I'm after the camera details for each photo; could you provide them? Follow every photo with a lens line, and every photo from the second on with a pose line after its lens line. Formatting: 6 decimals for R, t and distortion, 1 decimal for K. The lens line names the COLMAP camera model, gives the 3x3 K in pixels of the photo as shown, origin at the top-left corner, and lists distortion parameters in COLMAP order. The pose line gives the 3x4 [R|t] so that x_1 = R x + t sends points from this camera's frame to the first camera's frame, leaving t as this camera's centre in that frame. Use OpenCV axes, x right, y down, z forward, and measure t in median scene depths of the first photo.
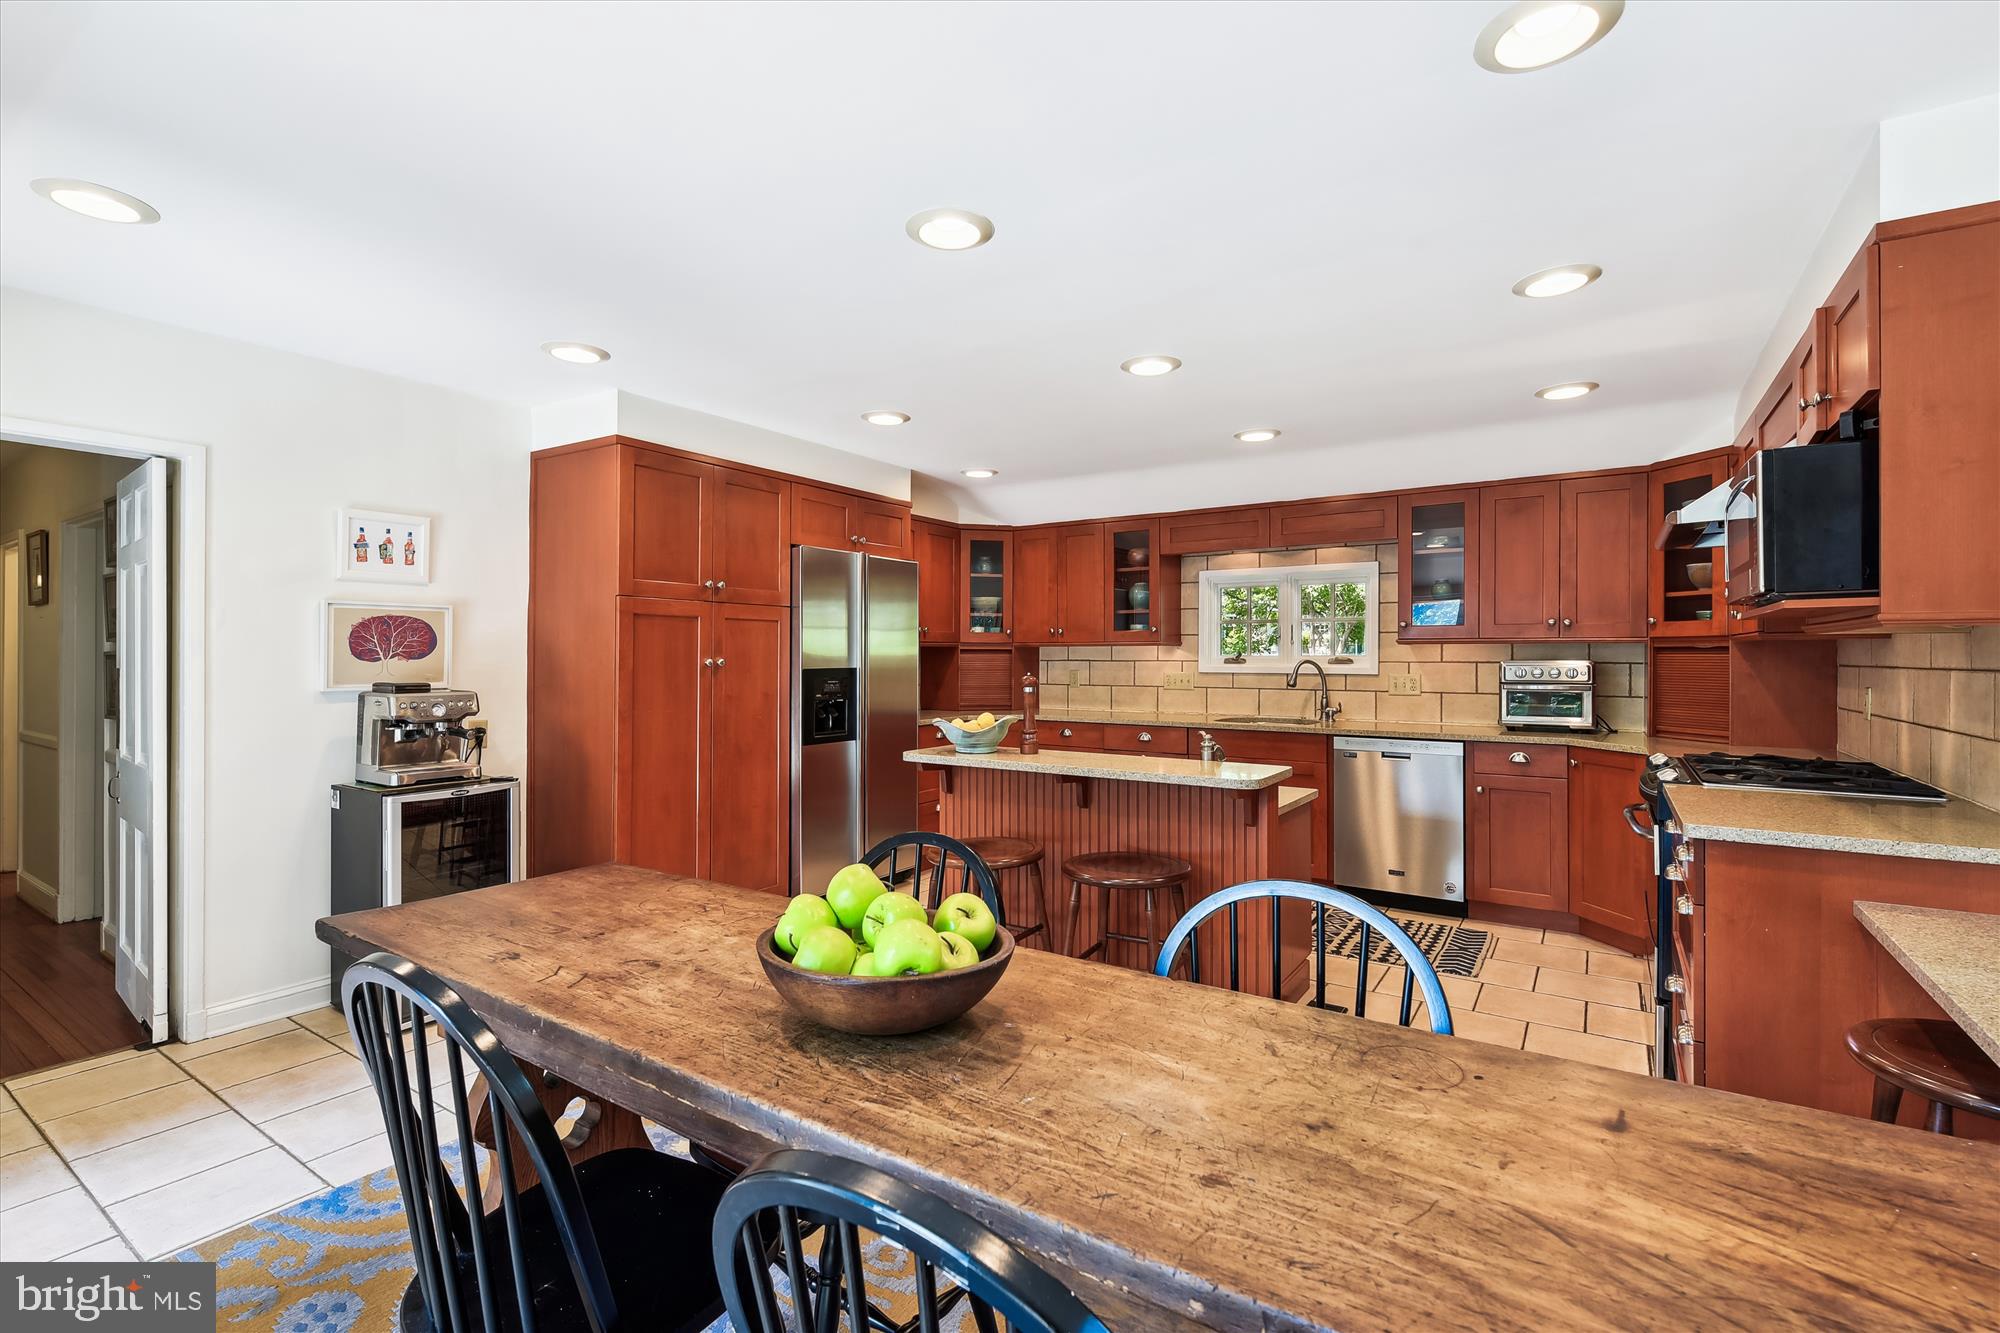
lens RADIAL K [[883.7, 0, 1016.7], [0, 883.7, 657.8], [0, 0, 1]] dist [0.011330, -0.003976]
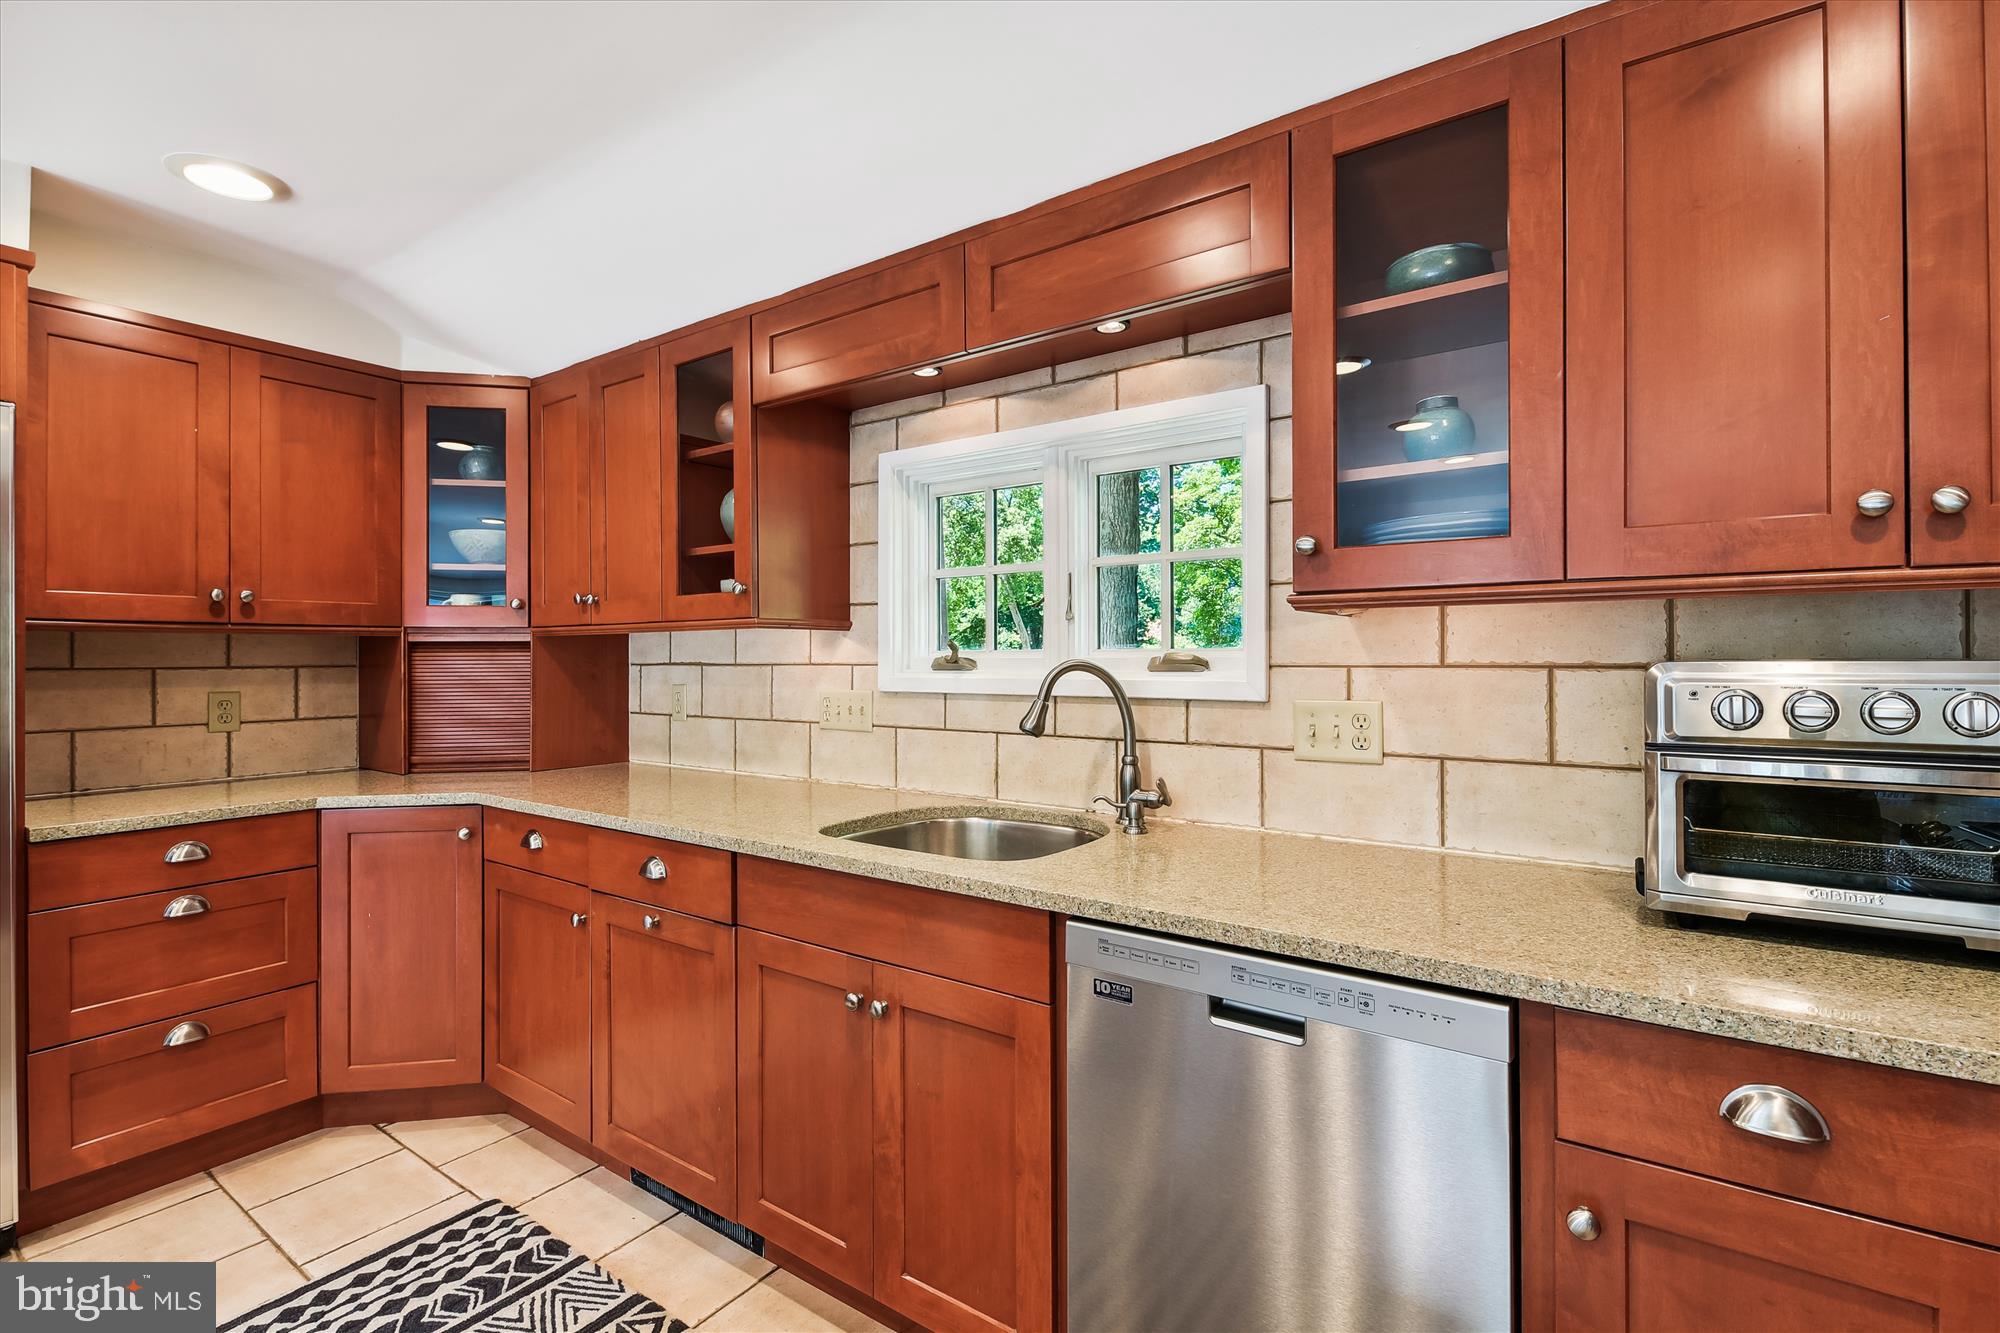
lens RADIAL K [[883.7, 0, 1019.6], [0, 883.7, 649.2], [0, 0, 1]] dist [0.011330, -0.003976]
pose [[0.998740, -0.004981, -0.049929, 0.372326], [0.004433, 0.999929, -0.011075, 0.001569], [0.049981, 0.010839, 0.998691, 0.728032]]
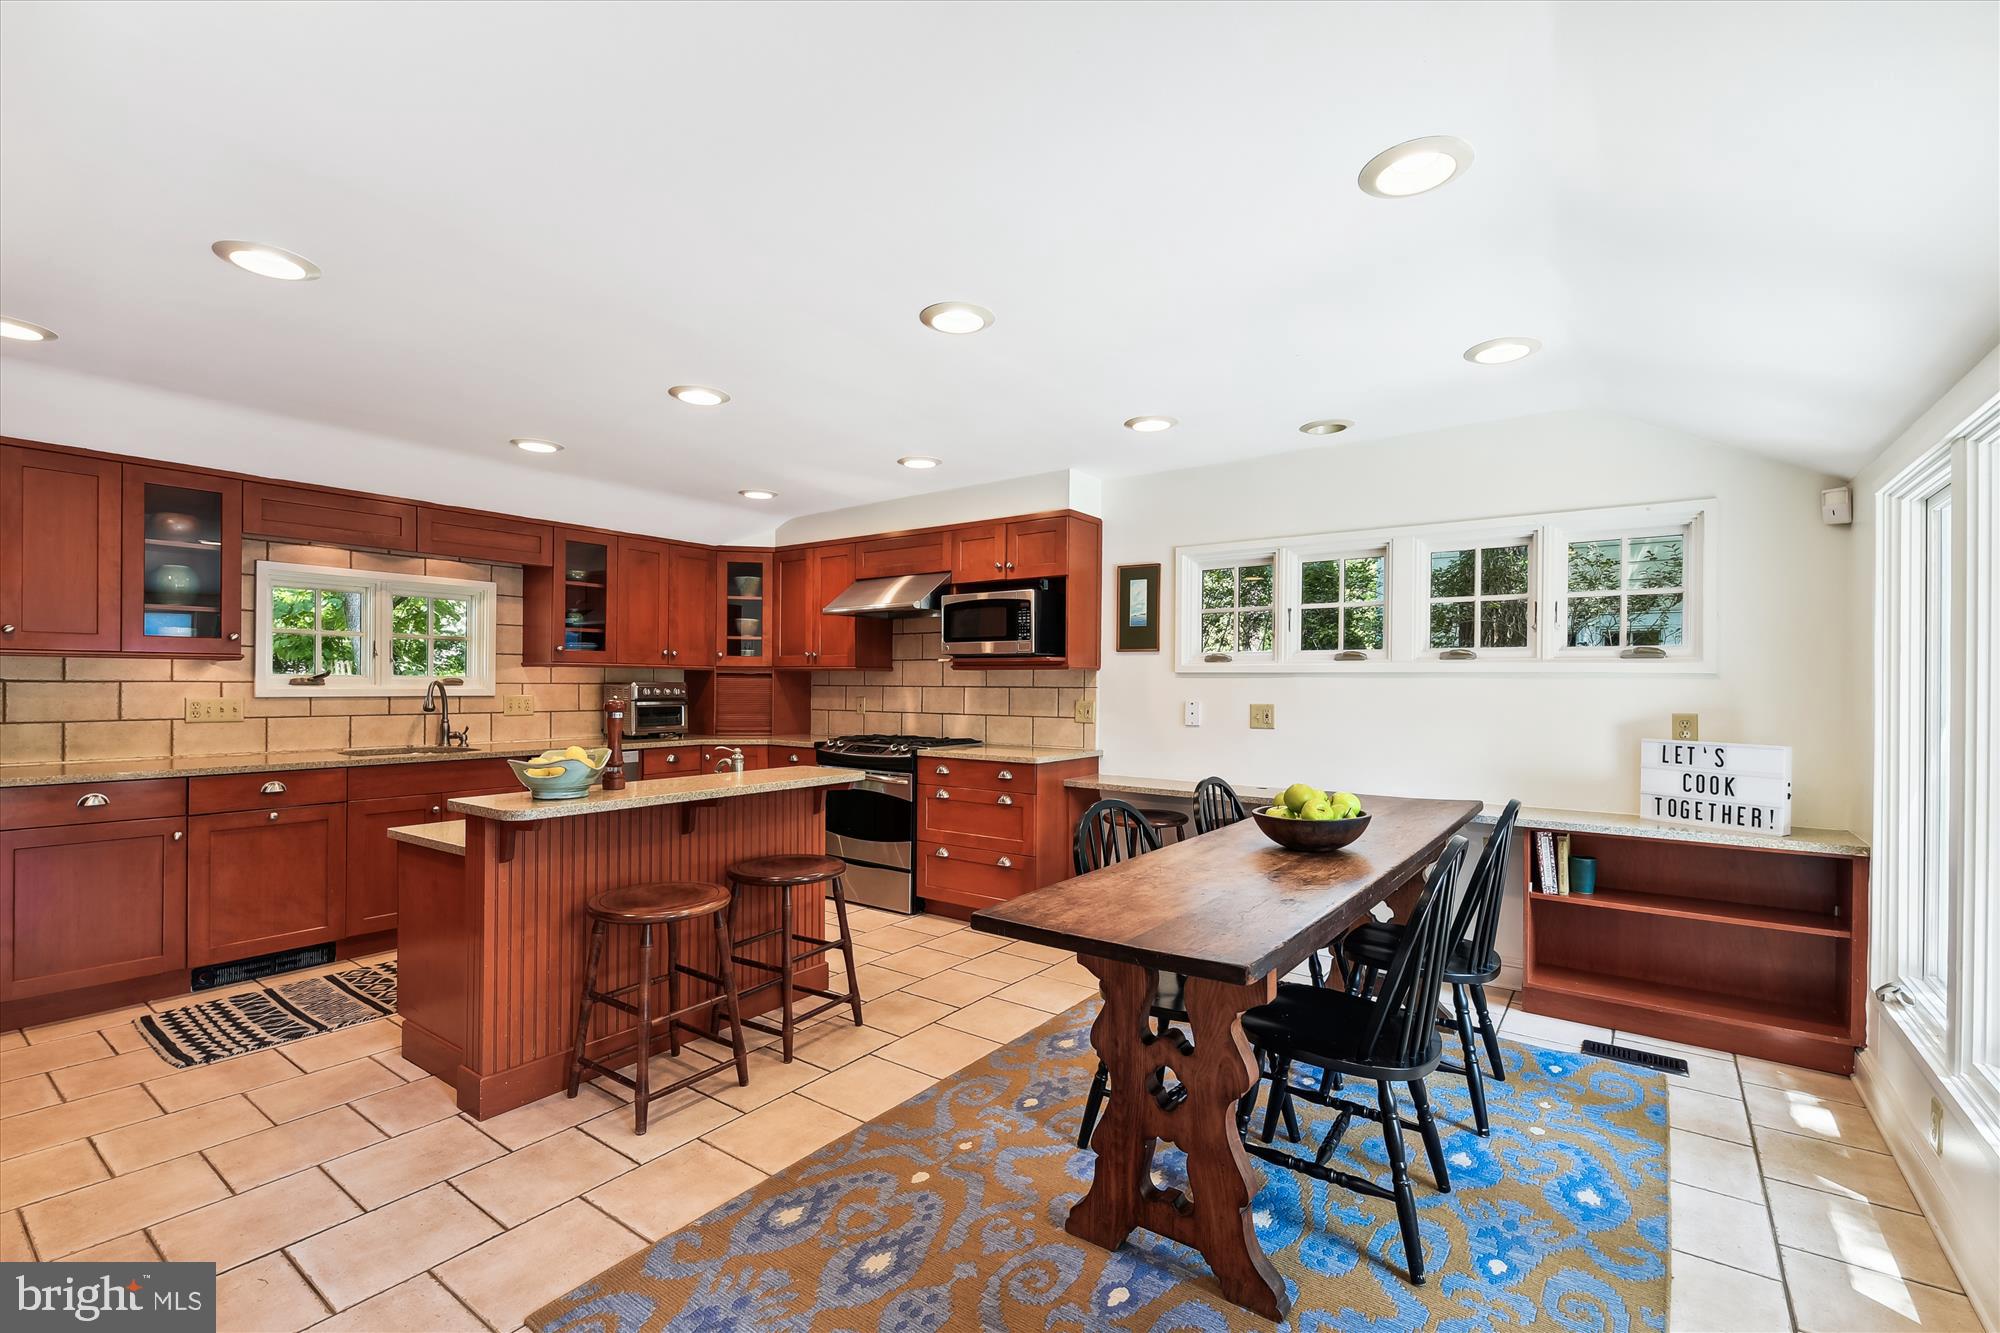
lens RADIAL K [[883.7, 0, 994.9], [0, 883.7, 676.8], [0, 0, 1]] dist [0.011330, -0.003976]
pose [[0.061250, 0.008459, 0.998087, -0.620046], [-0.005445, 0.999952, -0.008141, 0.002851], [-0.998108, -0.004936, 0.061293, 0.432969]]
